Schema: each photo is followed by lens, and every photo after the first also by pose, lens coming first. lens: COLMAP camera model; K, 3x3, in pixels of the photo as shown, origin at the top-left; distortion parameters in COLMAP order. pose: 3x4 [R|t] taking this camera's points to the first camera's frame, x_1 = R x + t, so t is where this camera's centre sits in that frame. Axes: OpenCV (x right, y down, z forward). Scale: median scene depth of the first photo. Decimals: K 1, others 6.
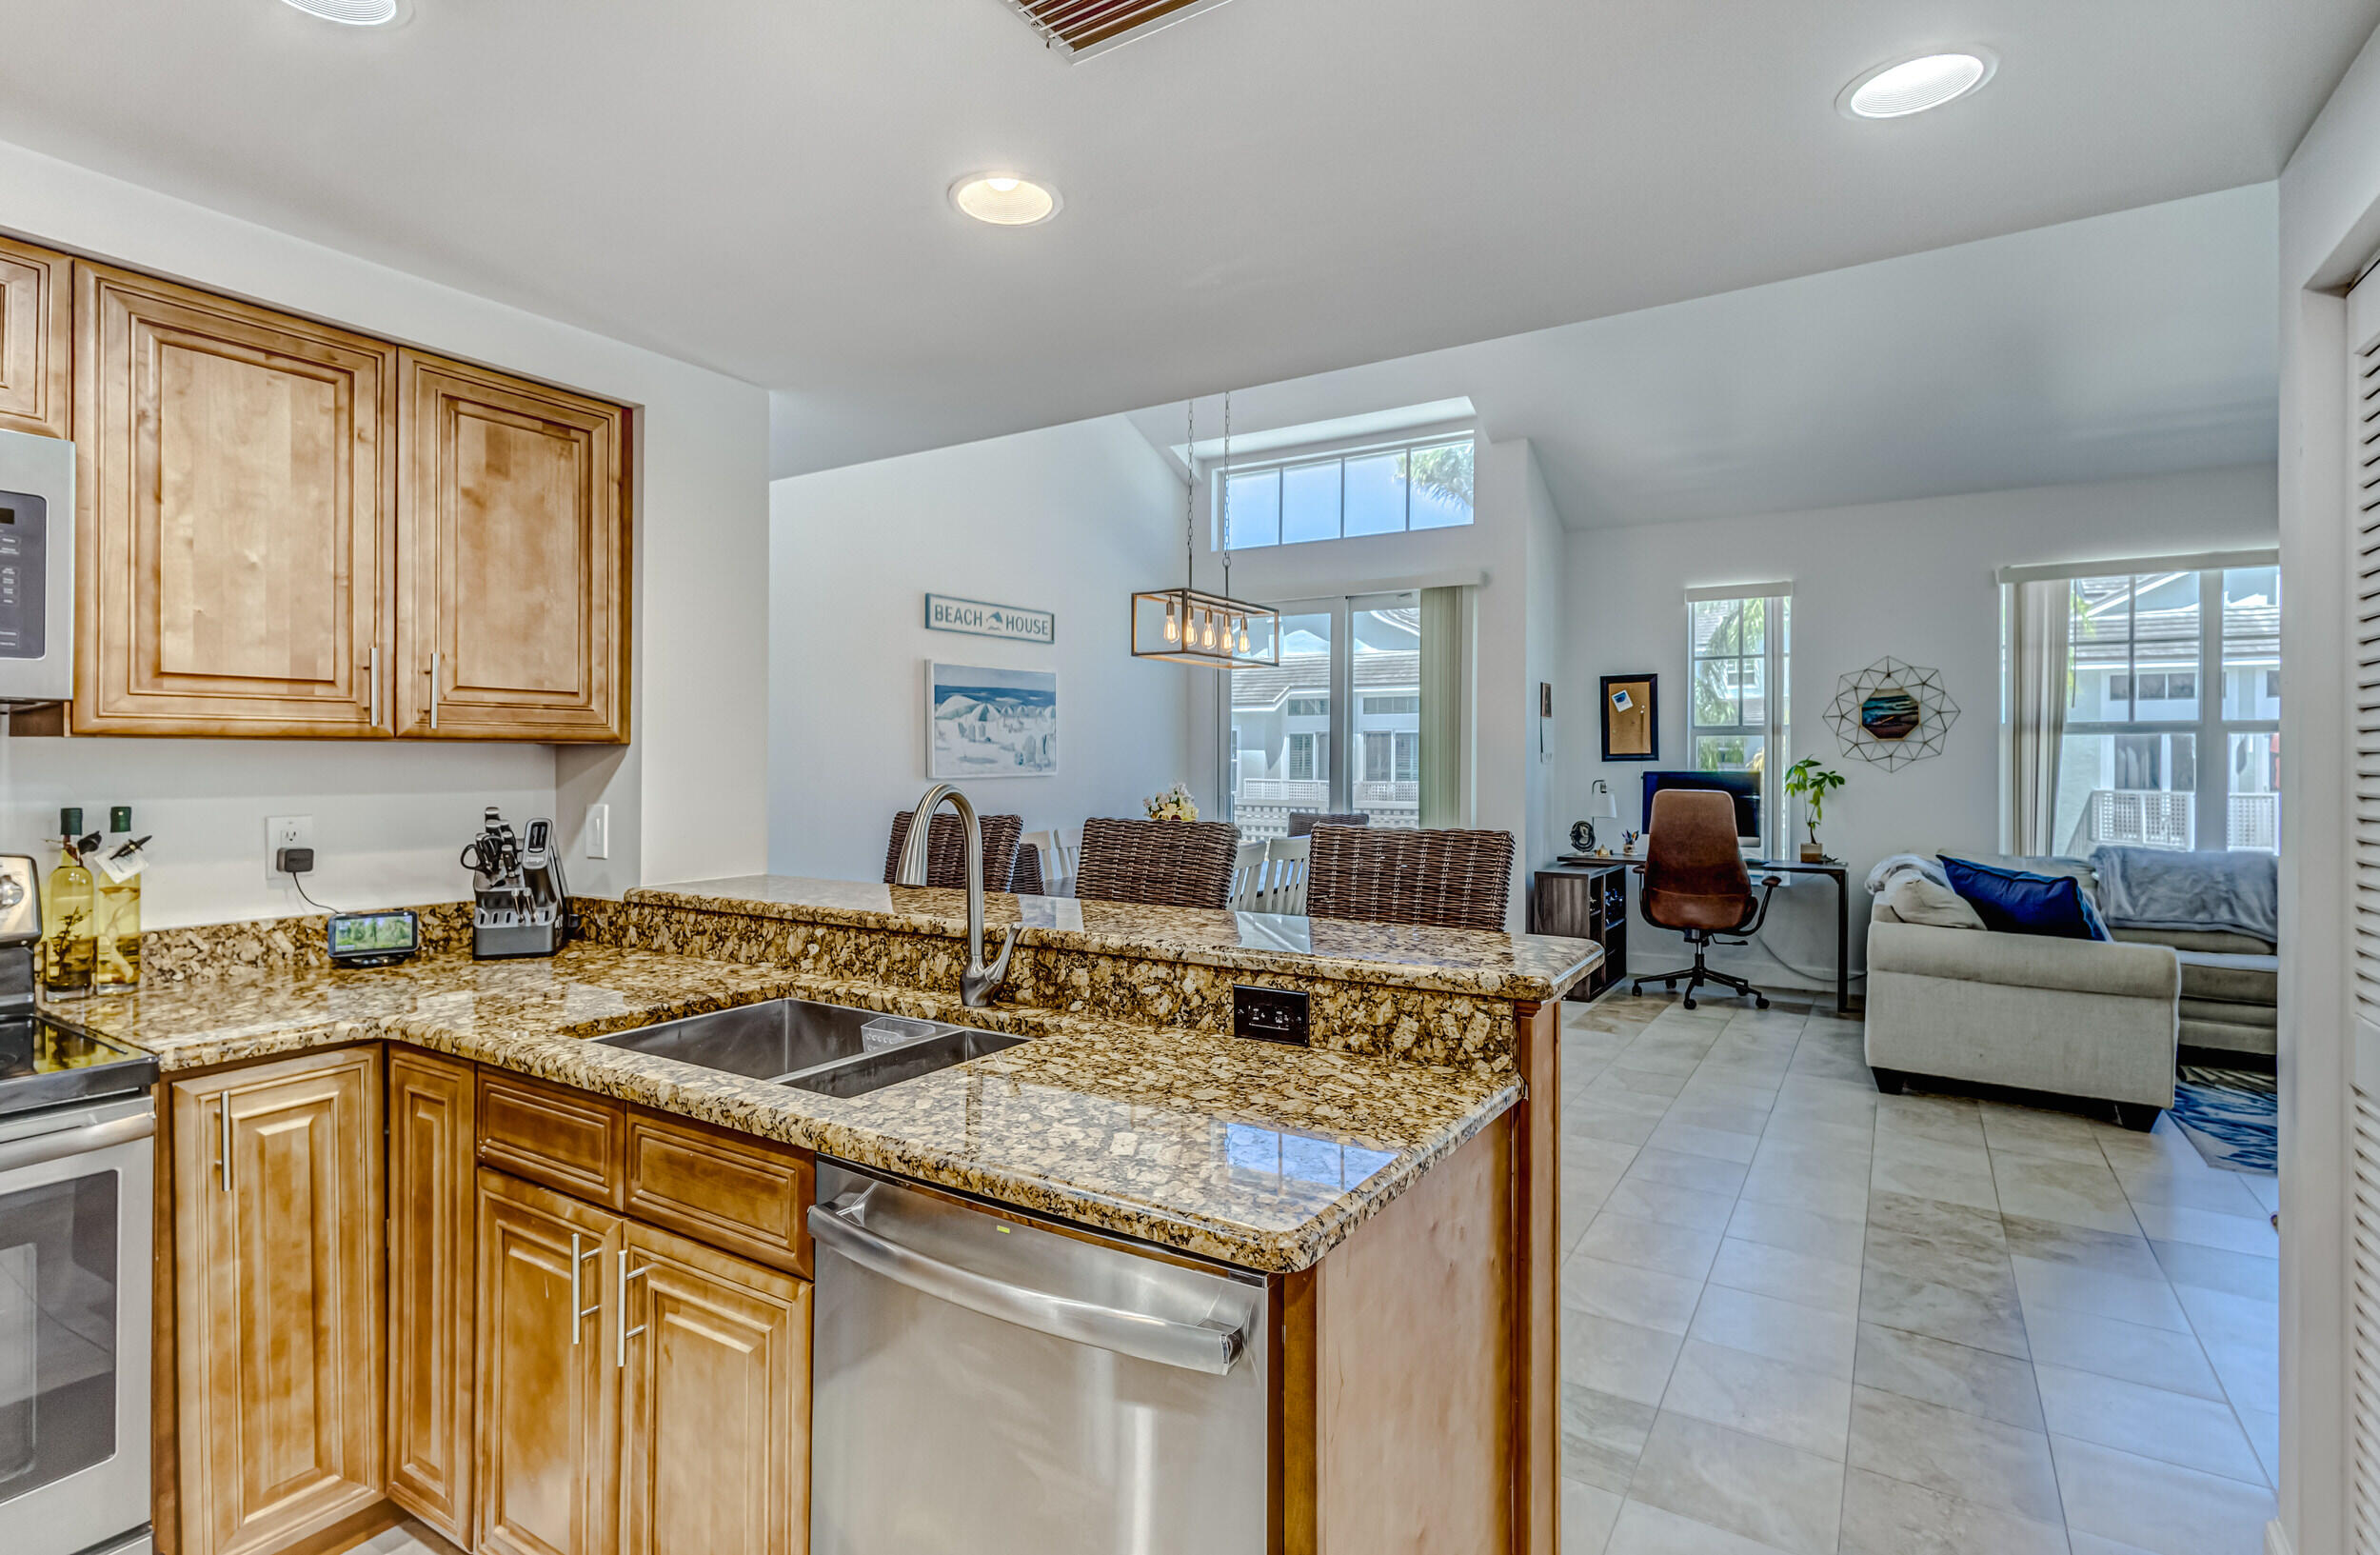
lens RADIAL K [[1140.7, 0, 1189.6], [0, 1140.7, 762.5], [0, 0, 1]] dist [0.006398, 0.000314]
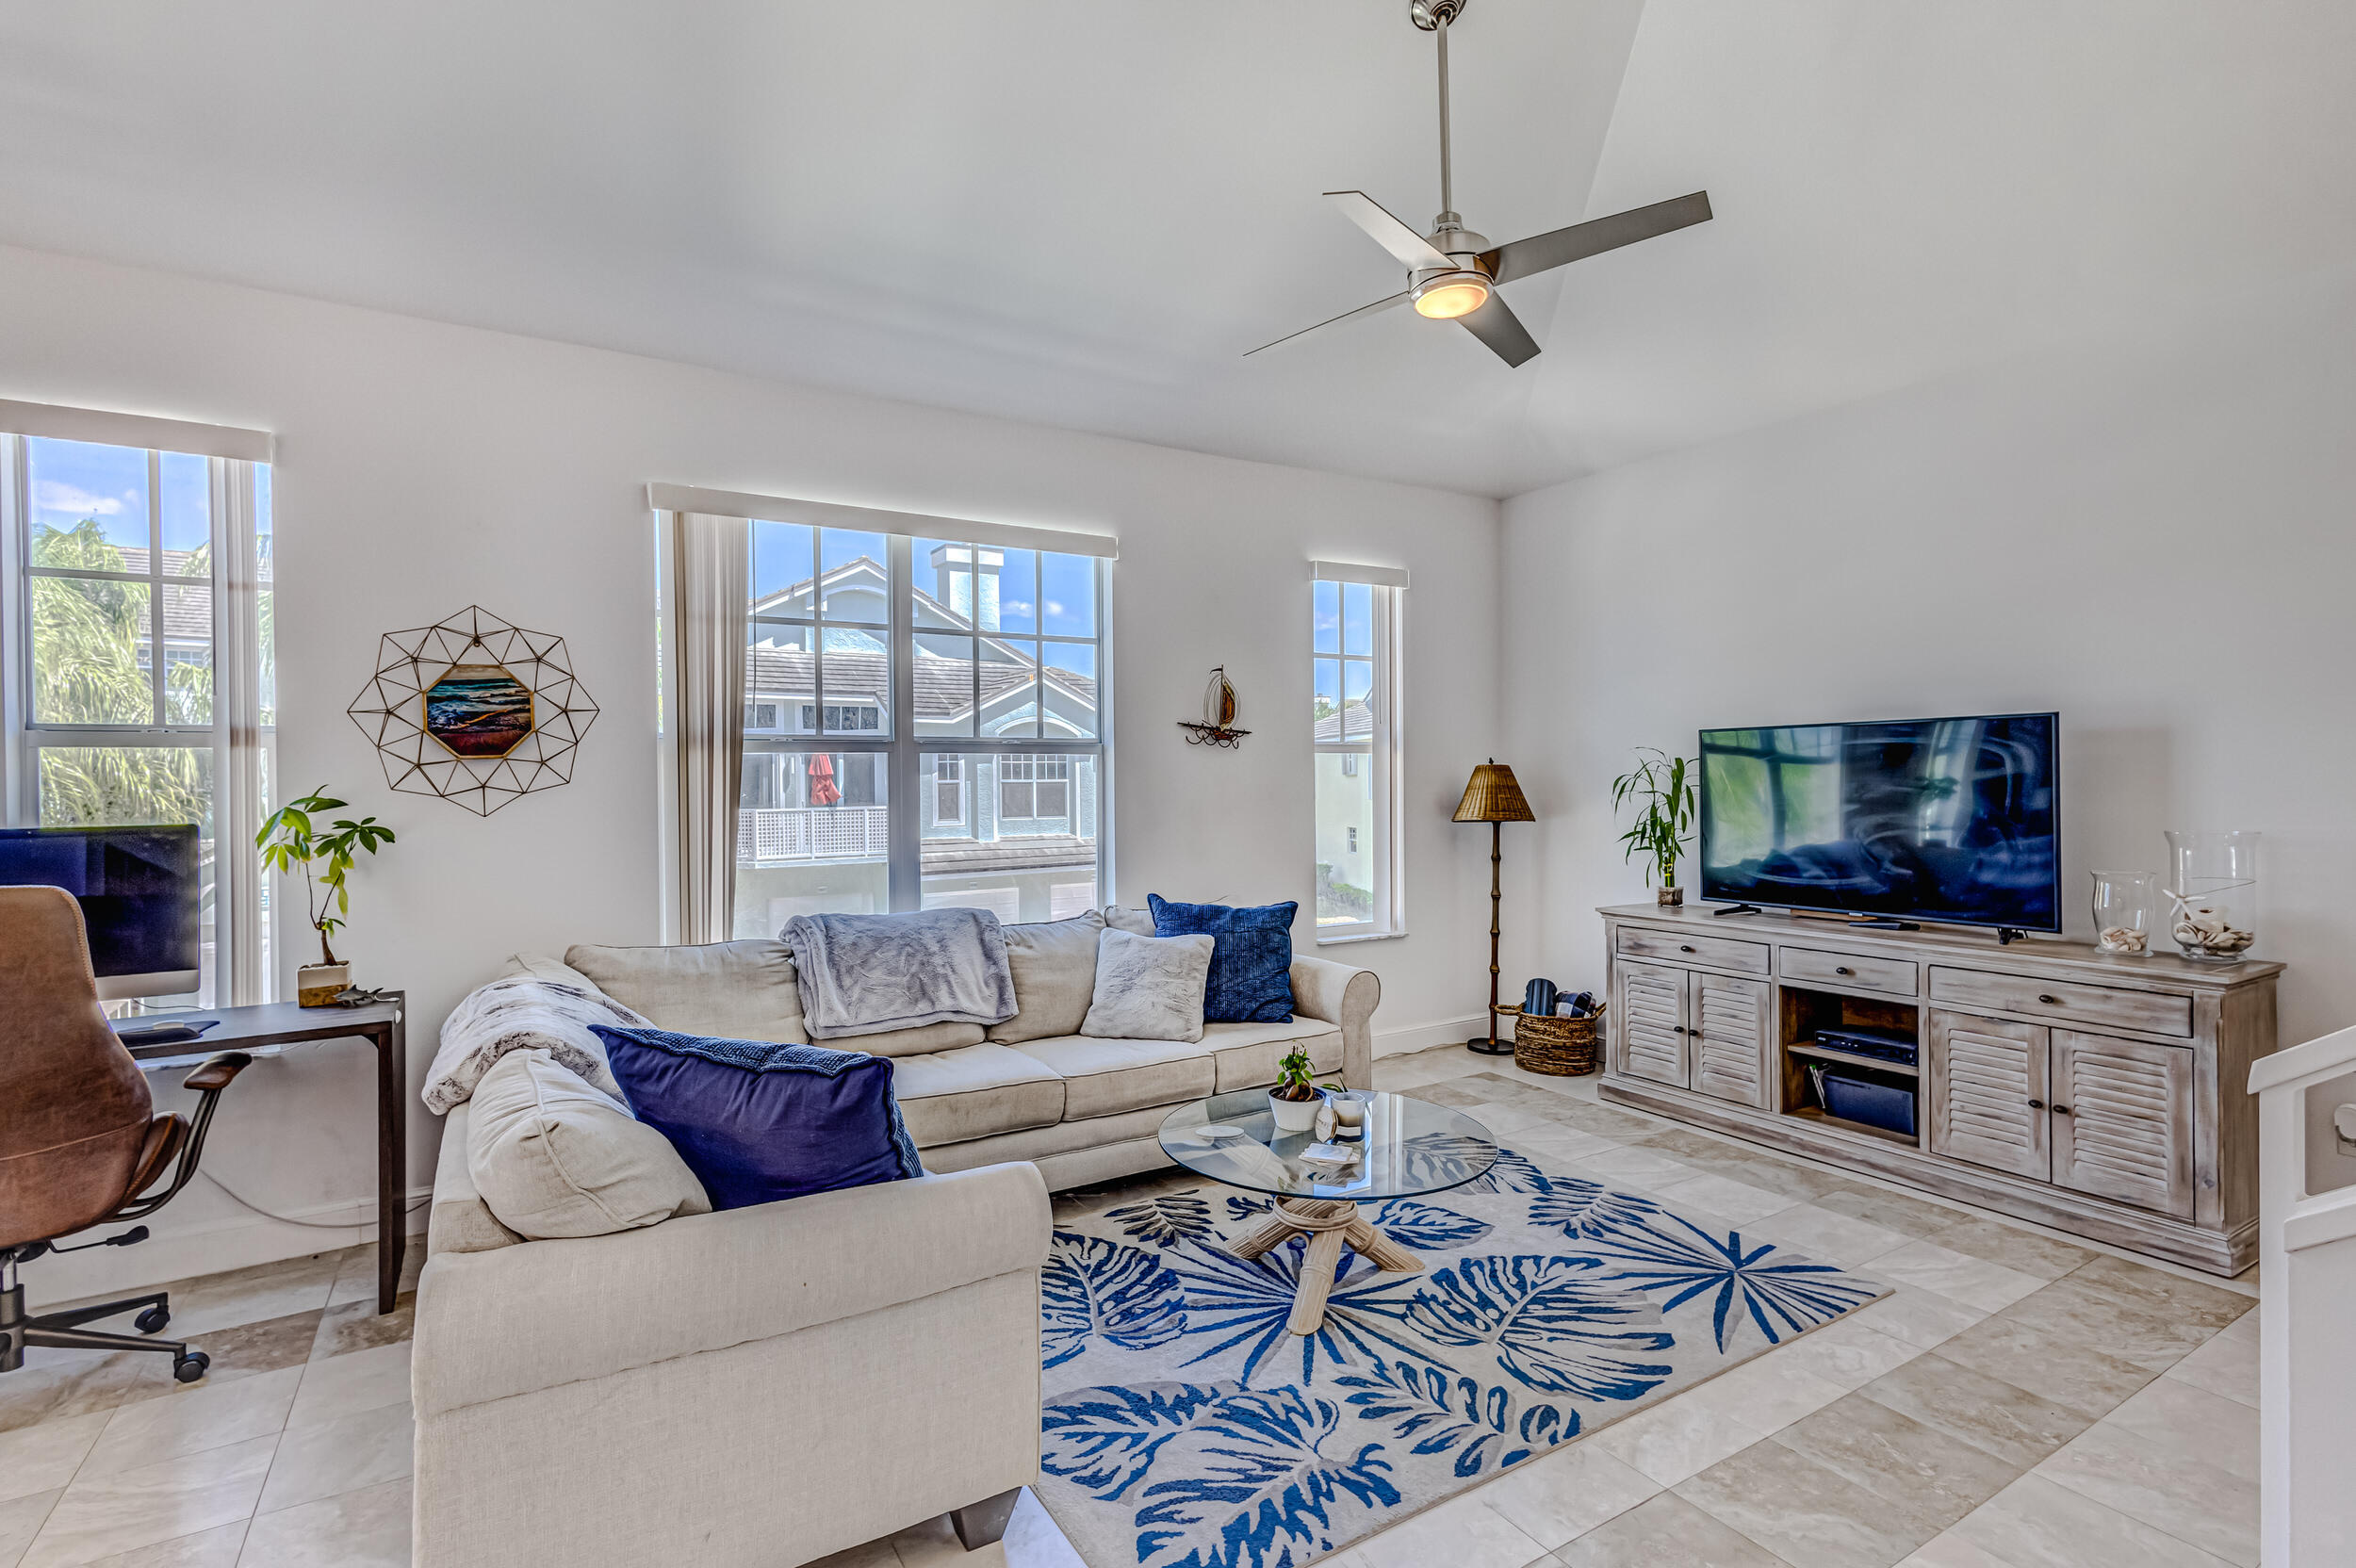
lens RADIAL K [[1106.4, 0, 1177.2], [0, 1106.4, 785.1], [0, 0, 1]] dist [0.014305, -0.004312]
pose [[0.451189, -0.014218, 0.892315, 0.289516], [0.013127, 0.999871, 0.009294, -0.007082], [-0.892332, 0.007520, 0.451318, 0.465041]]
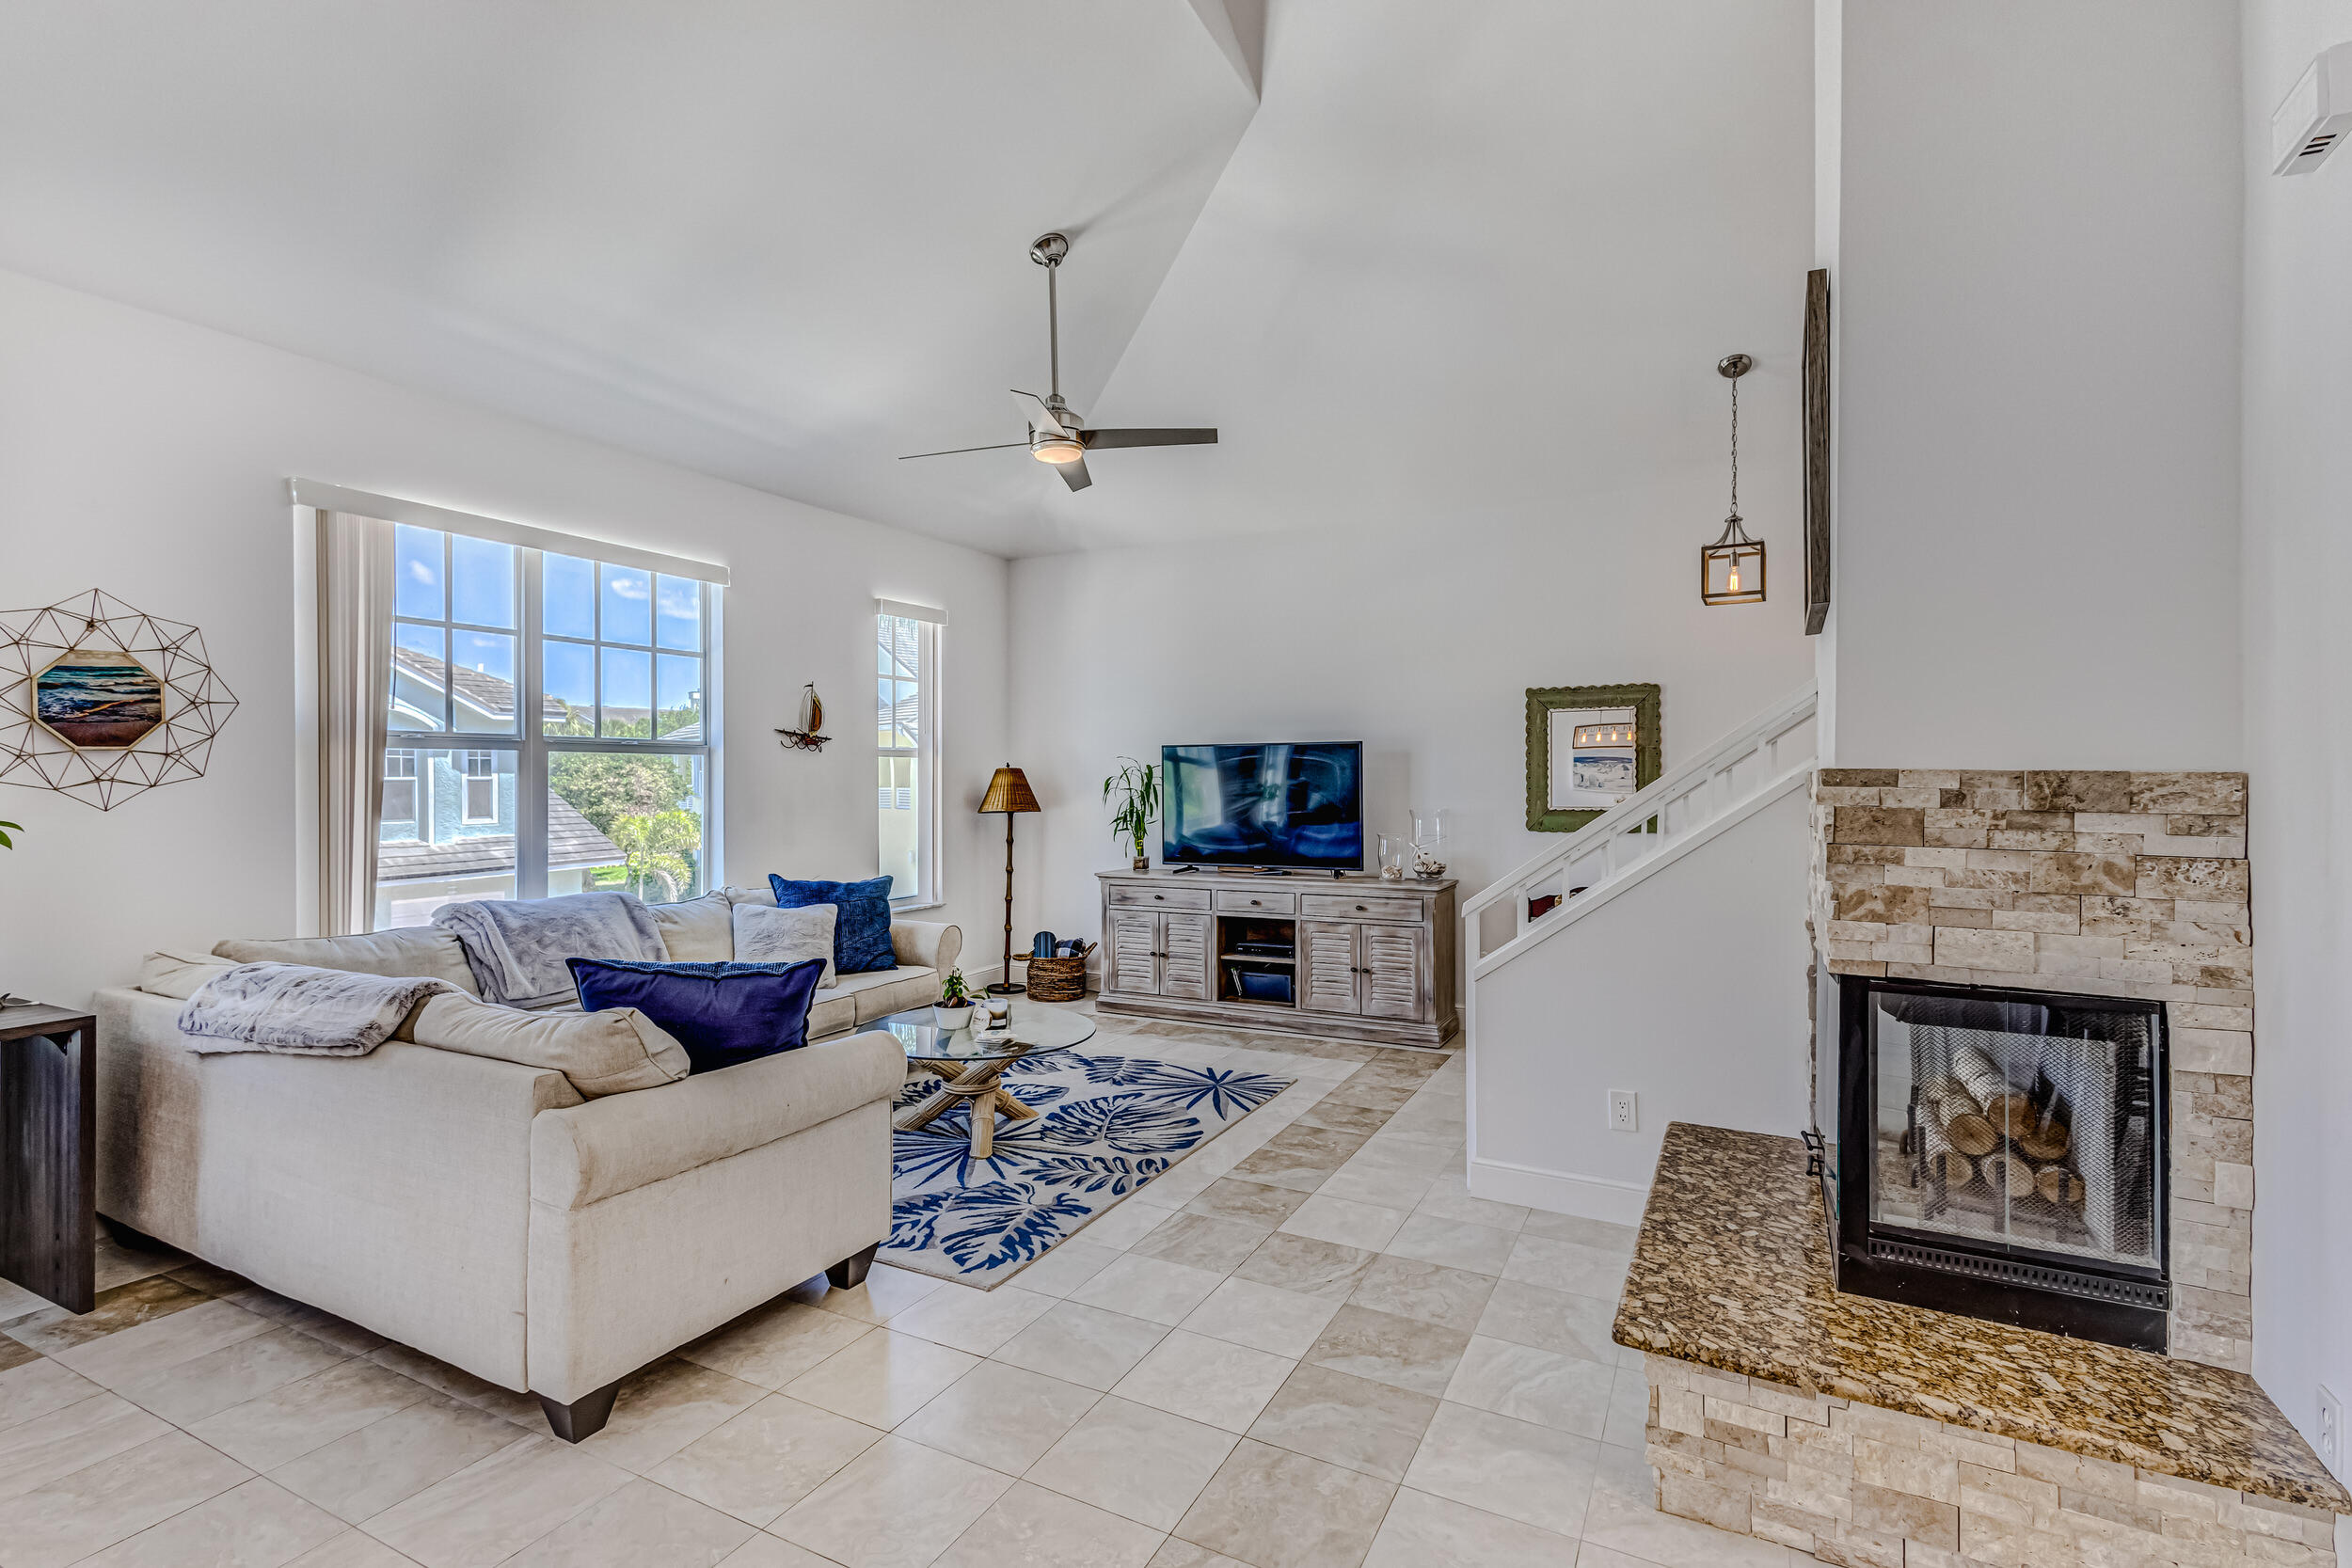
lens RADIAL K [[1104.5, 0, 1171.2], [0, 1104.5, 776.9], [0, 0, 1]] dist [0.014305, -0.004312]
pose [[-0.083661, -0.004772, 0.996483, 0.061841], [0.003025, 0.999983, 0.005042, -0.008067], [-0.996490, 0.003437, -0.083645, 0.562959]]
